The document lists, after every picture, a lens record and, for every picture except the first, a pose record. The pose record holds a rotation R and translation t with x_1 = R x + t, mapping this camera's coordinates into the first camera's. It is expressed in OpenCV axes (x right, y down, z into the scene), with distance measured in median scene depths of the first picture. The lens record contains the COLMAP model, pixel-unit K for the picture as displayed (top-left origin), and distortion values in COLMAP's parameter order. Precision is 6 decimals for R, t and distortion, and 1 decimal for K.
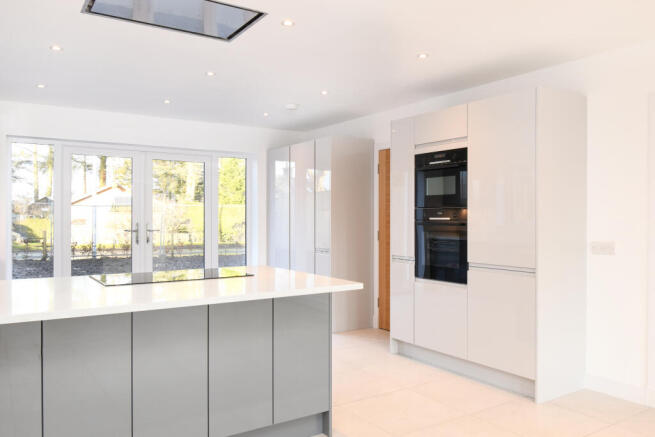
lens RADIAL K [[528.4, 0, 327.5], [0, 528.4, 218.5], [0, 0, 1]] dist [-0.001264, -0.000500]
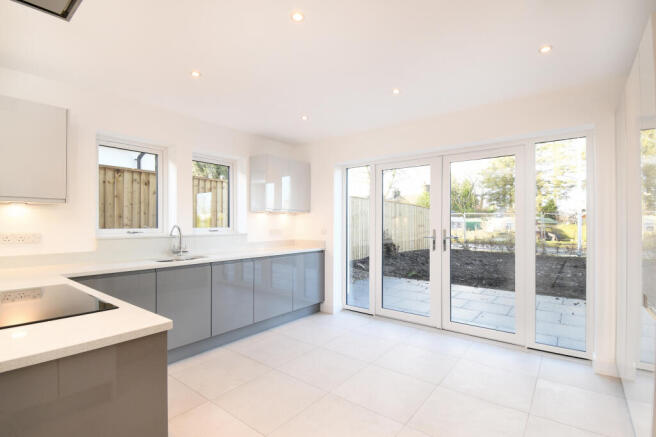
lens RADIAL K [[309.0, 0, 328.0], [0, 309.0, 218.5], [0, 0, 1]] dist [-0.001215, -0.000499]
pose [[0.320379, -0.012674, -0.947205, 0.154219], [-0.003504, 0.999888, -0.014564, -0.002622], [0.947283, 0.007985, 0.320299, 0.785767]]
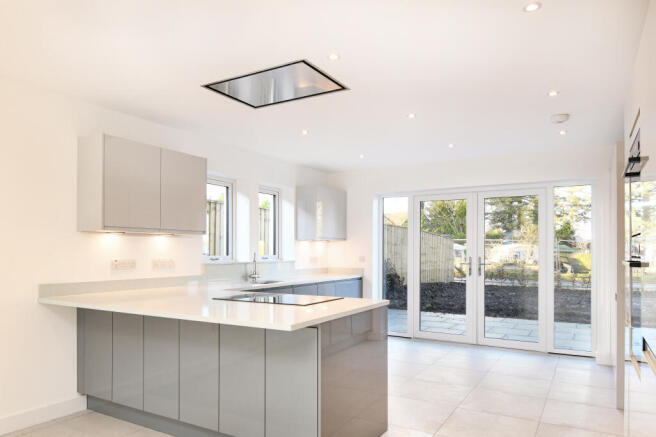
lens RADIAL K [[439.4, 0, 328.8], [0, 439.4, 242.2], [0, 0, 1]] dist [0.002165, 0.001301]
pose [[0.439839, -0.014968, -0.897952, 0.427376], [-0.006092, 0.999788, -0.019650, -0.002213], [0.898056, 0.014113, 0.439655, 0.406266]]
